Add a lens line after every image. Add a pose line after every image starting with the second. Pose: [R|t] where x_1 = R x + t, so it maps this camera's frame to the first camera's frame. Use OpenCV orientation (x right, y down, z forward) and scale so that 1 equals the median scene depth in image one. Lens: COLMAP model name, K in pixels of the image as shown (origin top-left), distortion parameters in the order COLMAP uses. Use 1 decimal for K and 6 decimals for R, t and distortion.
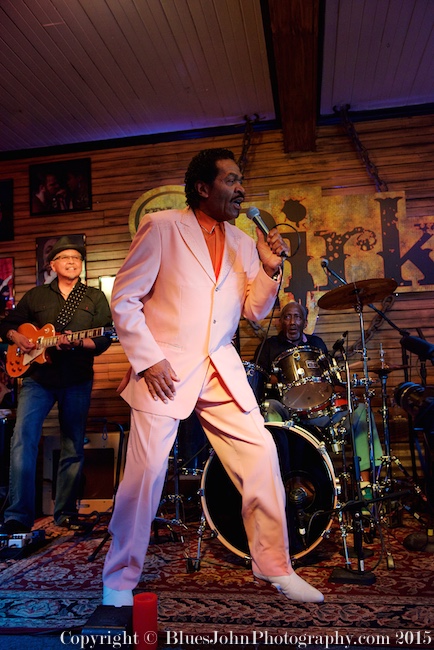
lens RADIAL K [[579.2, 0, 217.0], [0, 579.2, 325.0], [0, 0, 1]] dist [-0.000742, -0.002151]
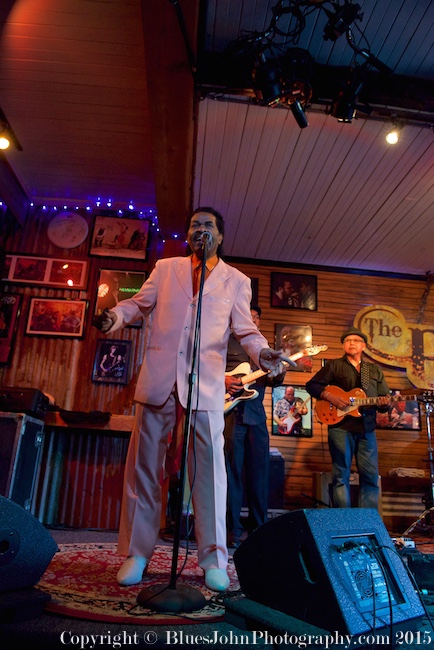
lens RADIAL K [[454.7, 0, 217.0], [0, 454.7, 325.0], [0, 0, 1]] dist [-0.057185, -0.000642]
pose [[0.963336, 0.173827, 0.204371, -0.662197], [-0.129691, 0.968526, -0.212456, 0.097617], [-0.234869, 0.178161, 0.955560, 0.015345]]
